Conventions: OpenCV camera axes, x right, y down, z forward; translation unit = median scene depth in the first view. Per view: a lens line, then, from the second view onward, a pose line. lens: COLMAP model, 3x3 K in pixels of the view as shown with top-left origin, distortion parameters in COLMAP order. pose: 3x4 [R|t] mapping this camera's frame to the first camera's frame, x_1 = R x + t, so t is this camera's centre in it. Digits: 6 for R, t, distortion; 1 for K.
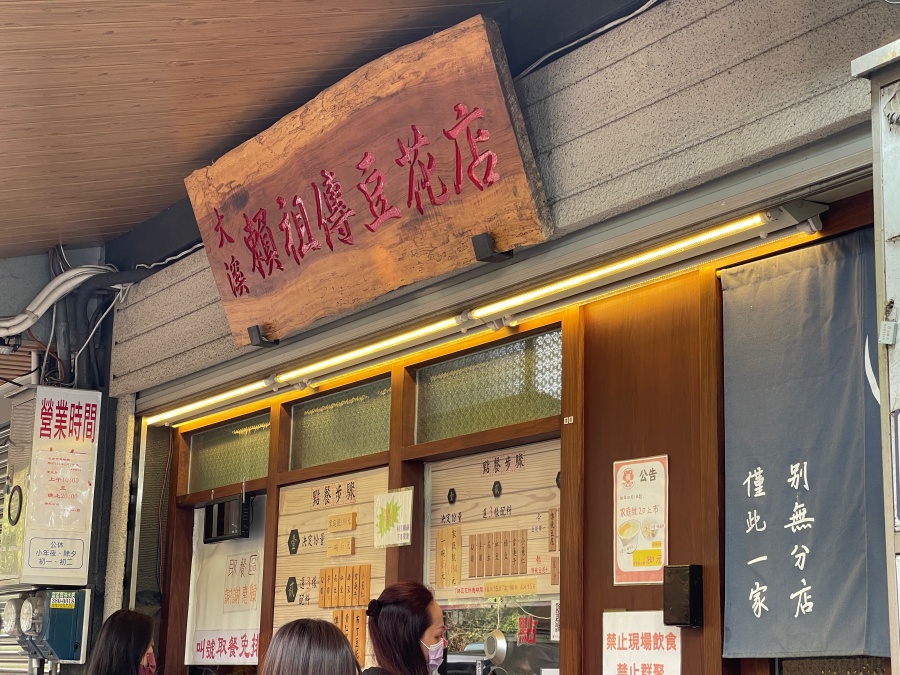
lens RADIAL K [[1661.3, 0, 453.7], [0, 1661.3, 333.9], [0, 0, 1]] dist [0.126297, 0.000000]
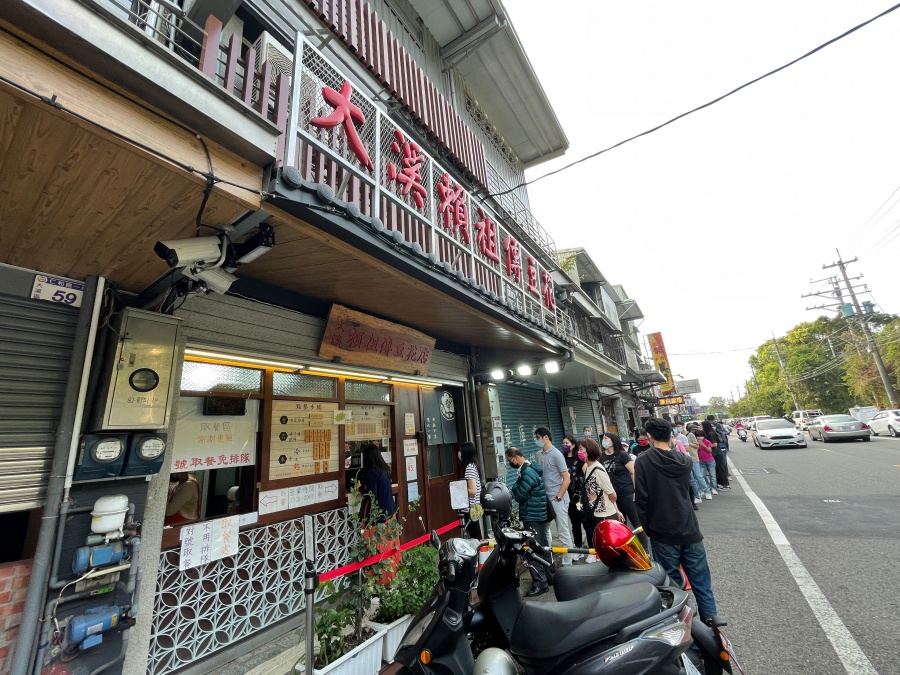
lens RADIAL K [[361.7, 0, 452.4], [0, 361.7, 334.9], [0, 0, 1]] dist [-0.012466, -0.000087]
pose [[-0.420420, 0.272869, 0.865326, -0.822747], [-0.105364, 0.932572, -0.345266, 0.174604], [-0.901191, -0.236331, -0.363321, 1.004212]]
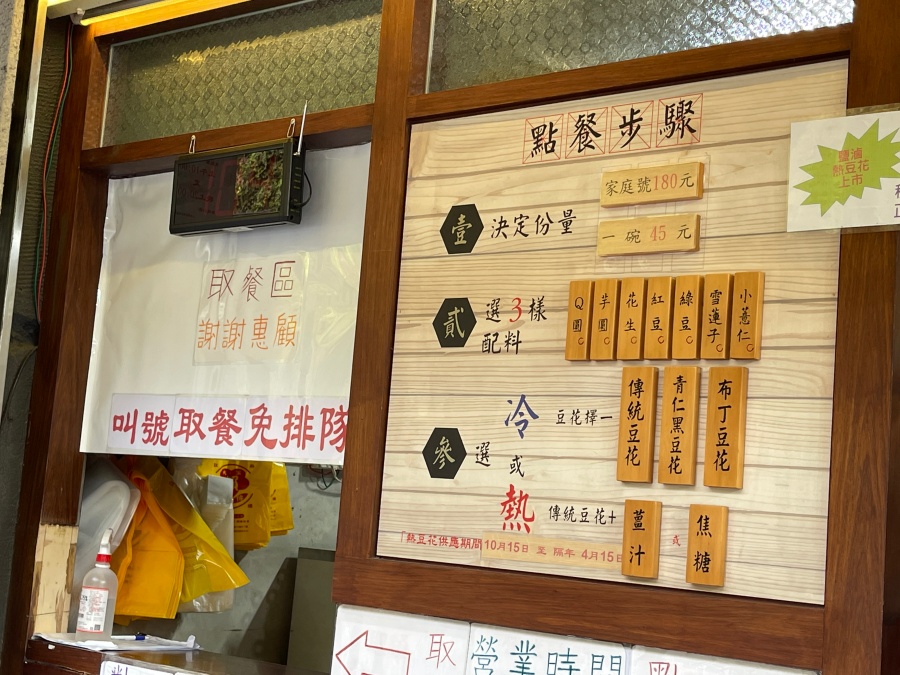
lens RADIAL K [[1443.8, 0, 447.5], [0, 1443.8, 340.3], [0, 0, 1]] dist [0.145795, 0.000000]
pose [[0.944799, 0.093258, 0.314100, -0.233093], [-0.124998, 0.988727, 0.082431, 0.123336], [-0.302871, -0.117143, 0.945805, 0.594370]]
